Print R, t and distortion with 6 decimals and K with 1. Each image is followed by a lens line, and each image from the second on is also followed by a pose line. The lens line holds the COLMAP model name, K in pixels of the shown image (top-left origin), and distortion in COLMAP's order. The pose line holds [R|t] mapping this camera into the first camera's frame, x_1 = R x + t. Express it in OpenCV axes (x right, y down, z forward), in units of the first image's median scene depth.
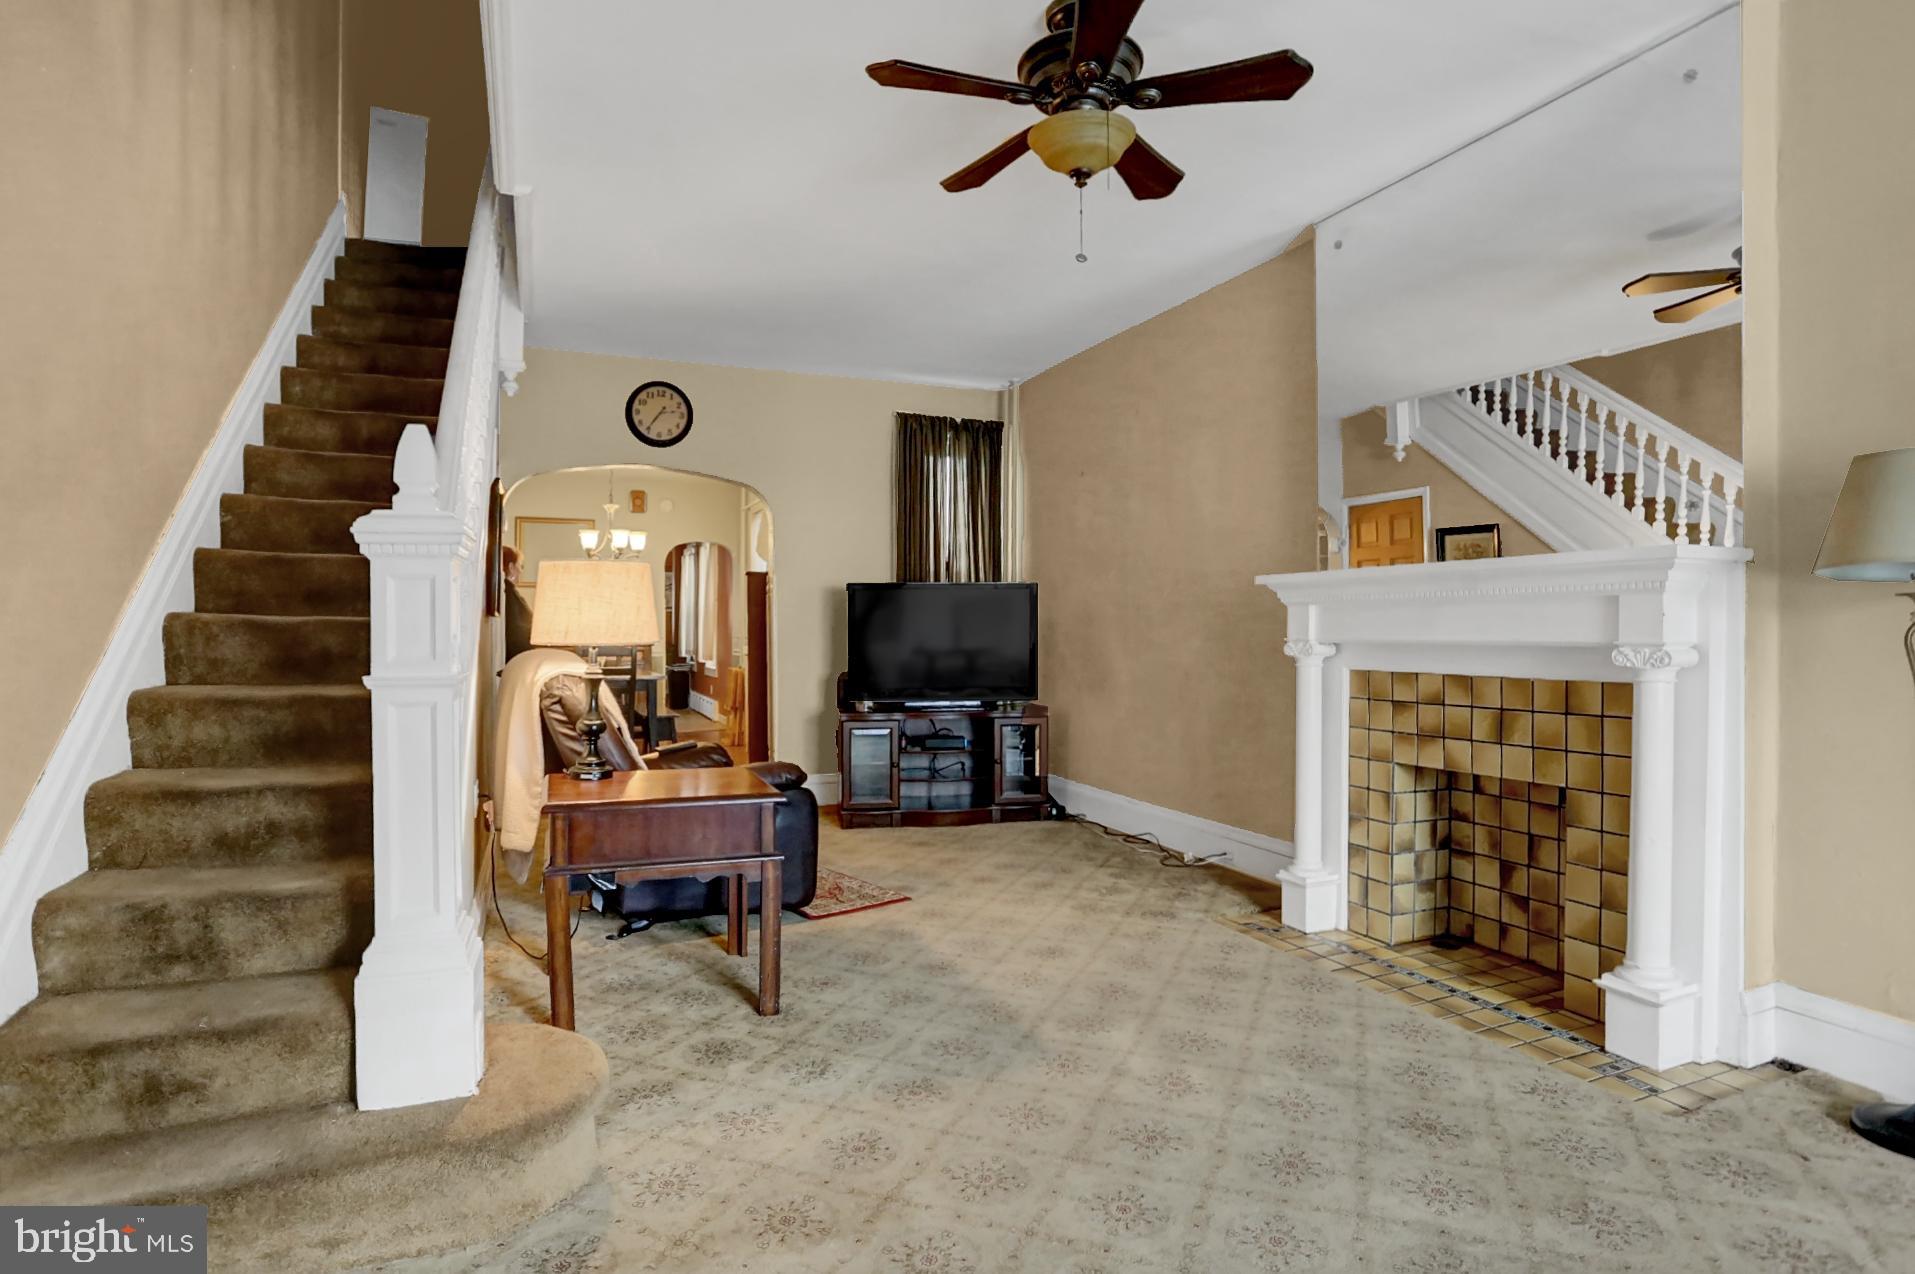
lens RADIAL K [[960.9, 0, 948.9], [0, 960.9, 626.9], [0, 0, 1]] dist [-0.080114, 0.033354]
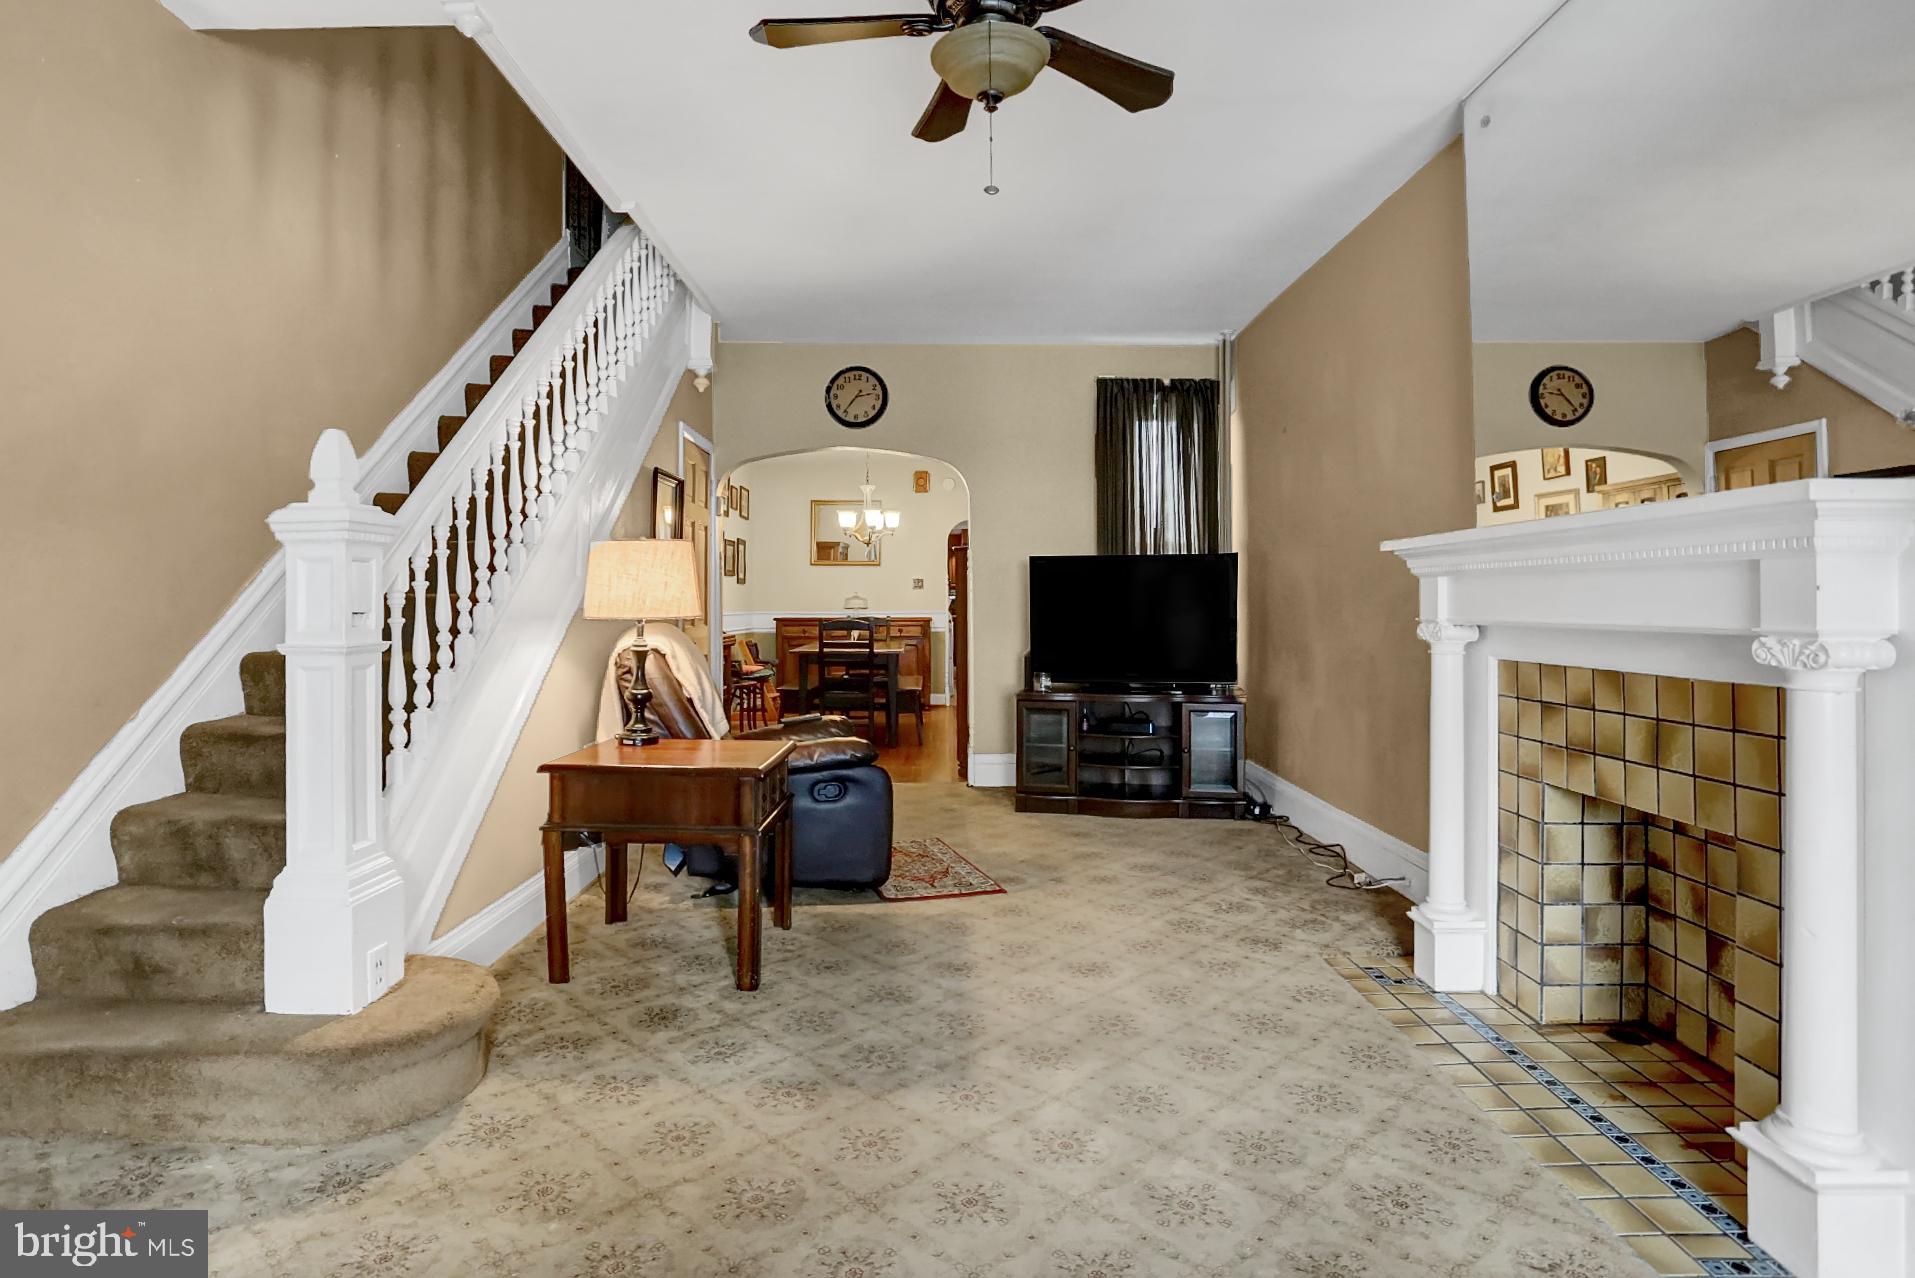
lens RADIAL K [[968.8, 0, 956.9], [0, 968.8, 584.5], [0, 0, 1]] dist [-0.066703, 0.025348]
pose [[0.925983, -0.004412, -0.377539, 0.328354], [-0.002400, 0.999843, -0.017570, -0.001910], [0.377557, 0.017175, 0.925827, 0.114742]]
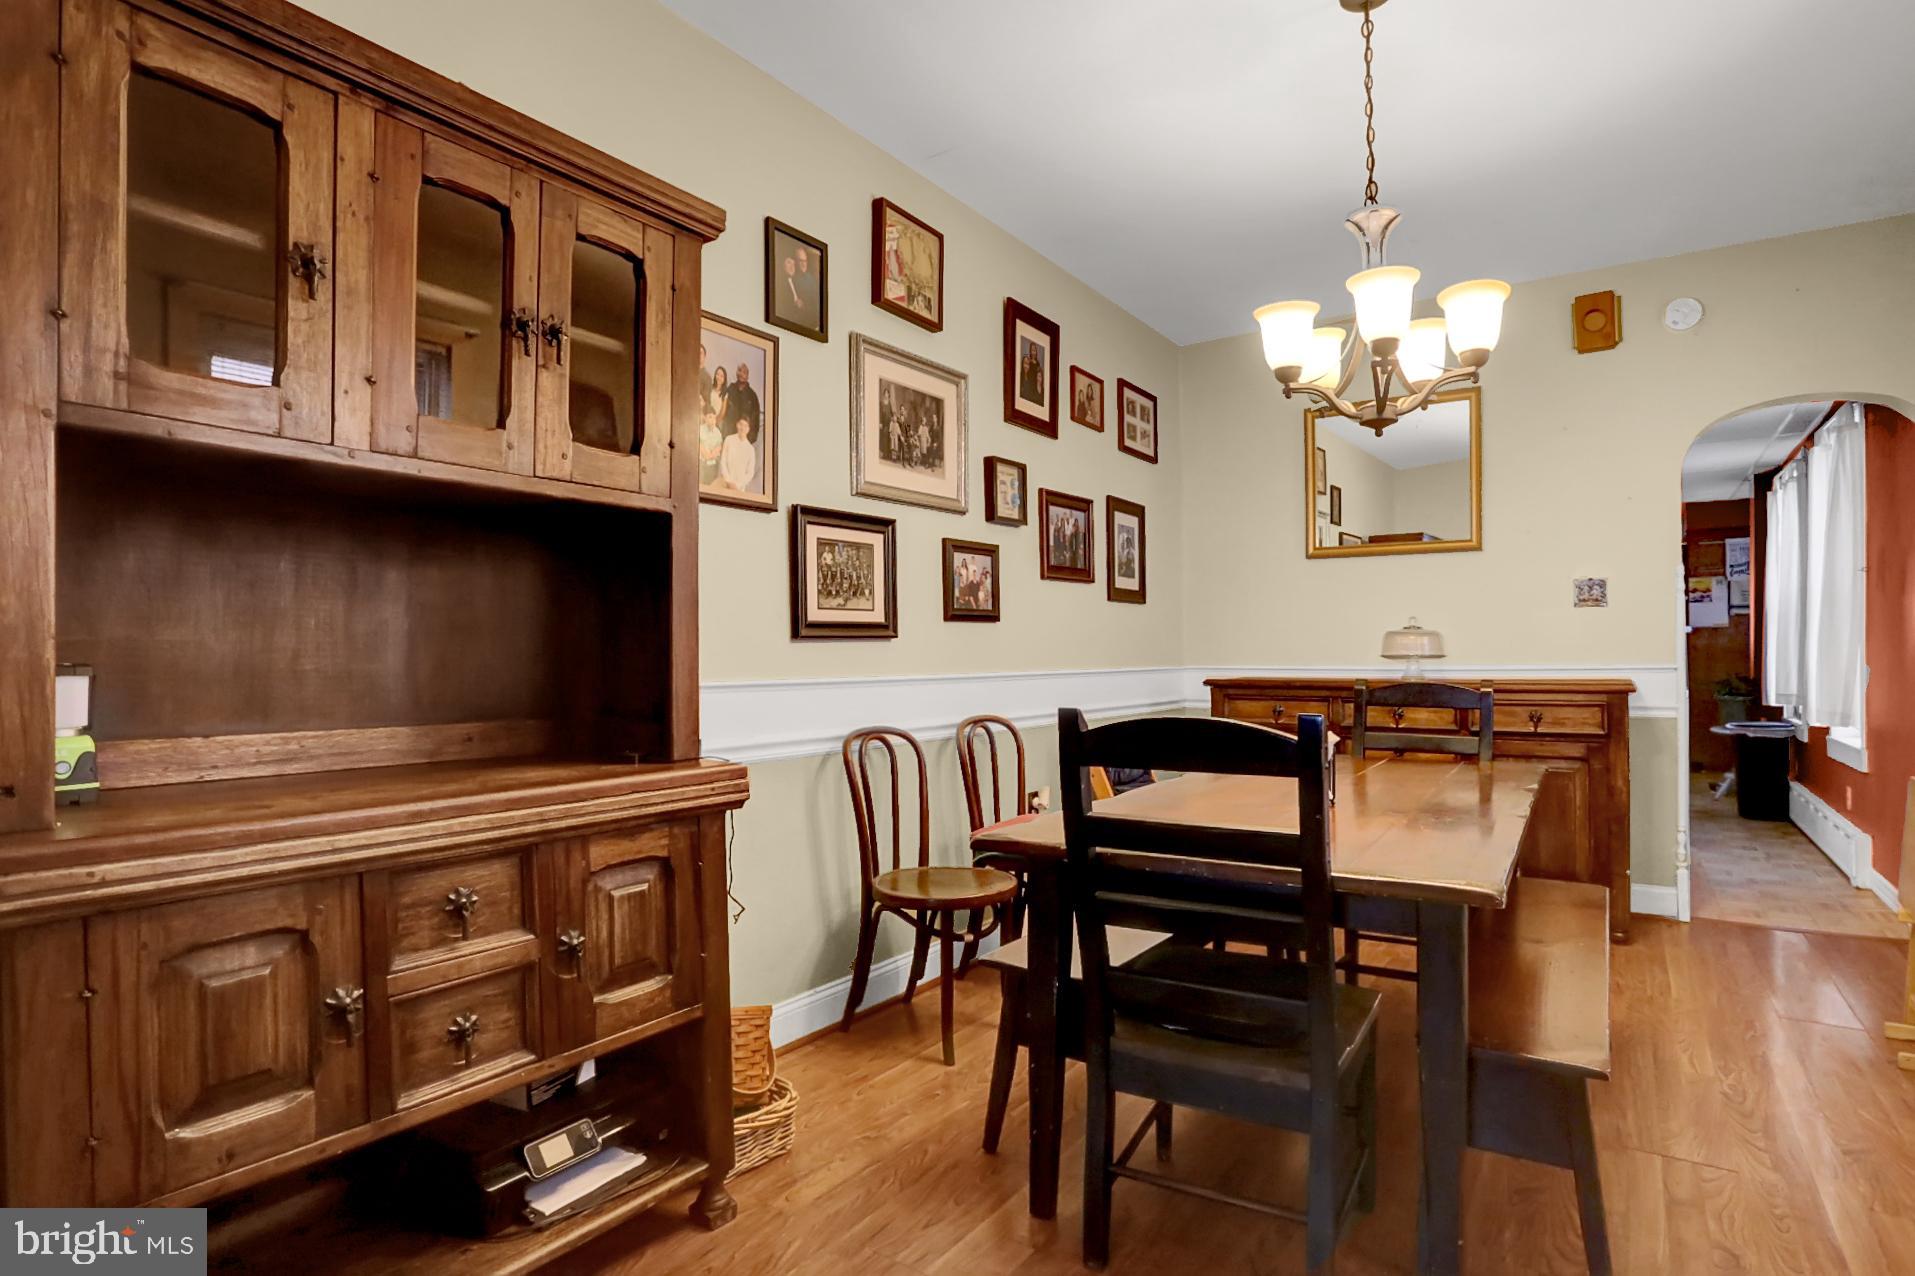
lens RADIAL K [[960.9, 0, 948.9], [0, 960.9, 627.9], [0, 0, 1]] dist [-0.080114, 0.033354]
pose [[0.519650, -0.013150, -0.854278, -0.430160], [-0.003360, 0.999842, -0.017434, 0.006676], [0.854373, 0.011930, 0.519524, 1.760879]]
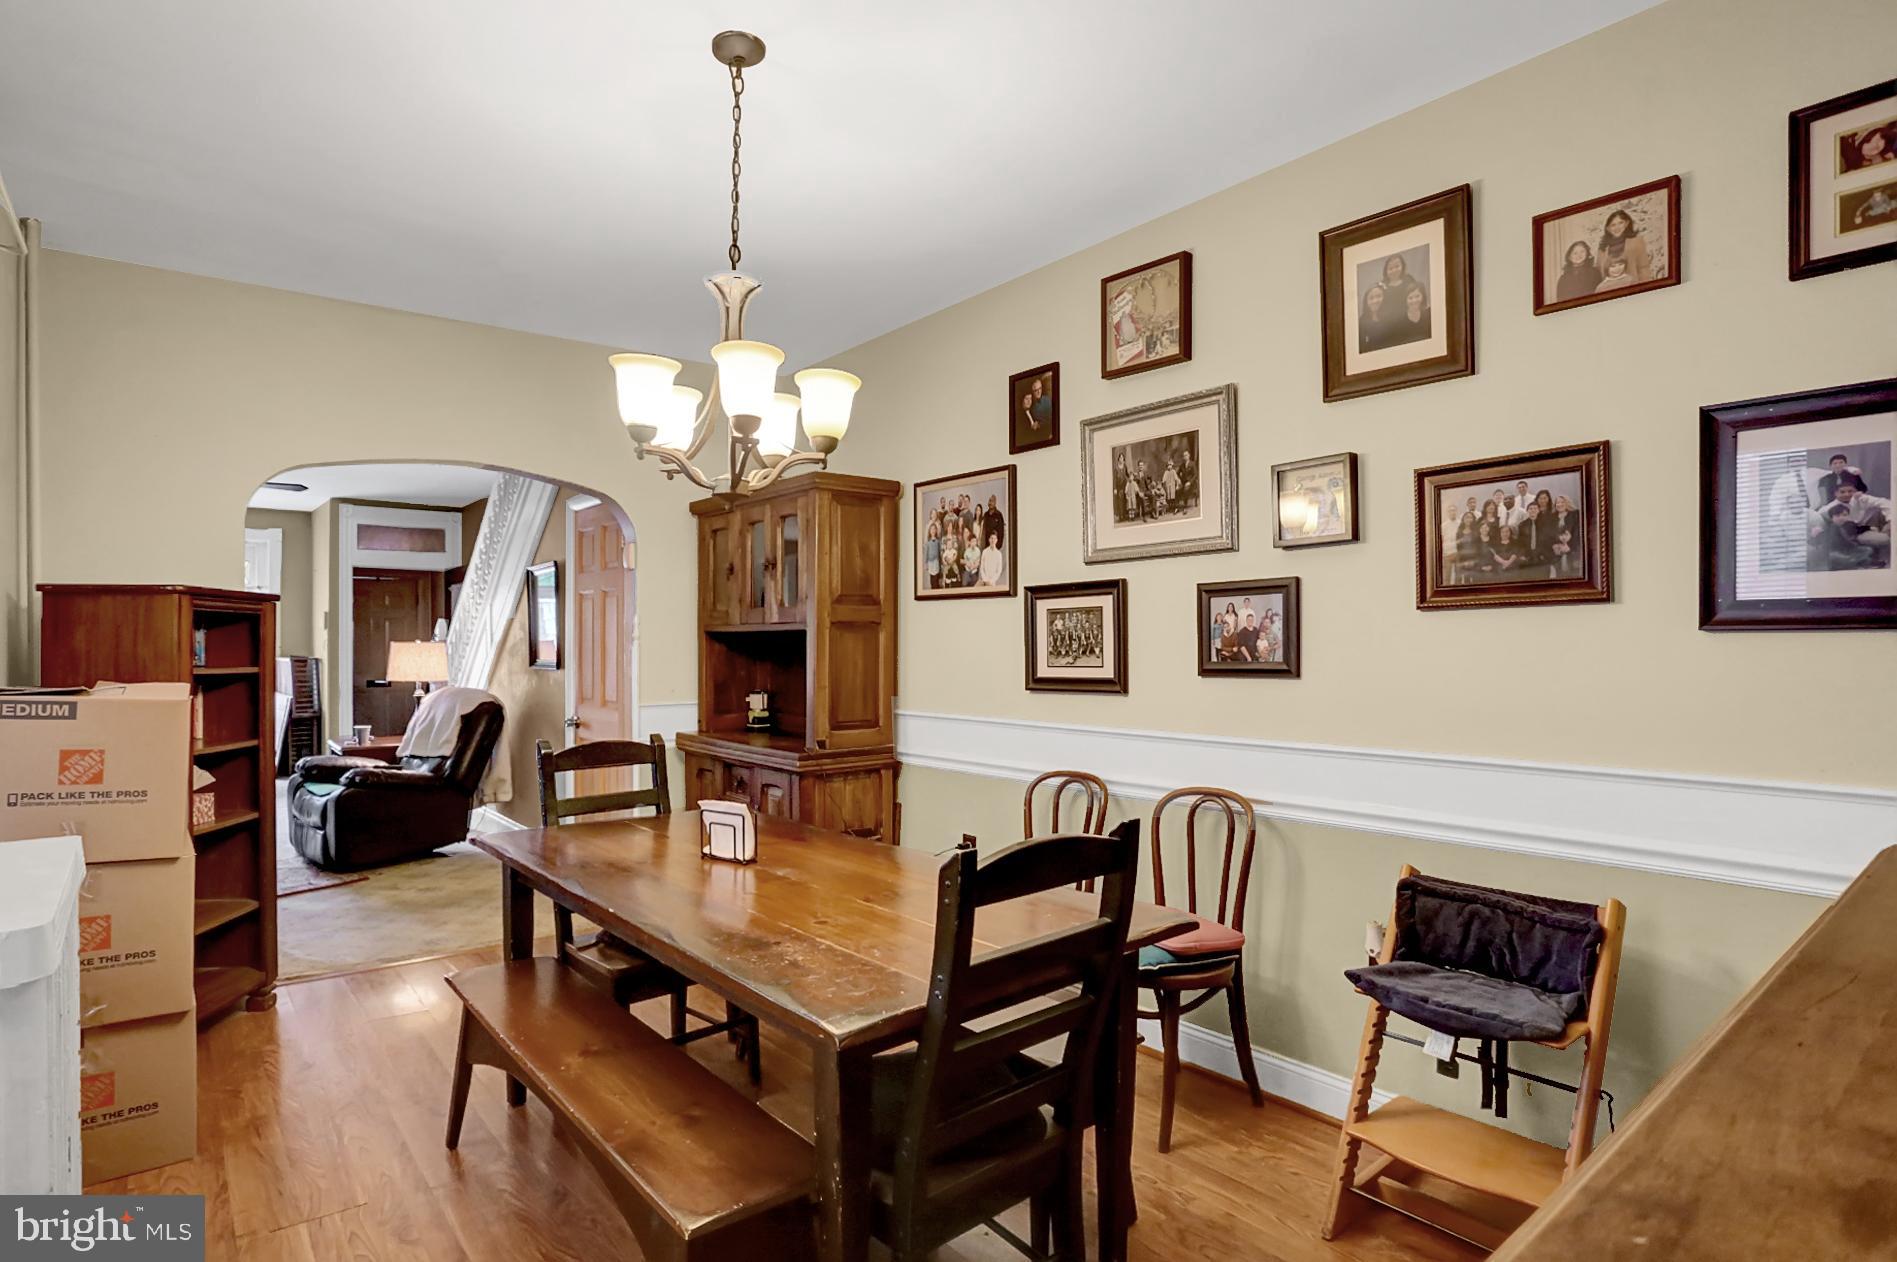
lens RADIAL K [[951.8, 0, 940.0], [0, 951.8, 621.0], [0, 0, 1]] dist [-0.080114, 0.033354]
pose [[-0.952459, -0.006815, -0.304592, -0.709984], [0.001882, 0.999599, -0.028249, -0.034192], [0.304662, -0.027479, -0.952064, 2.768787]]
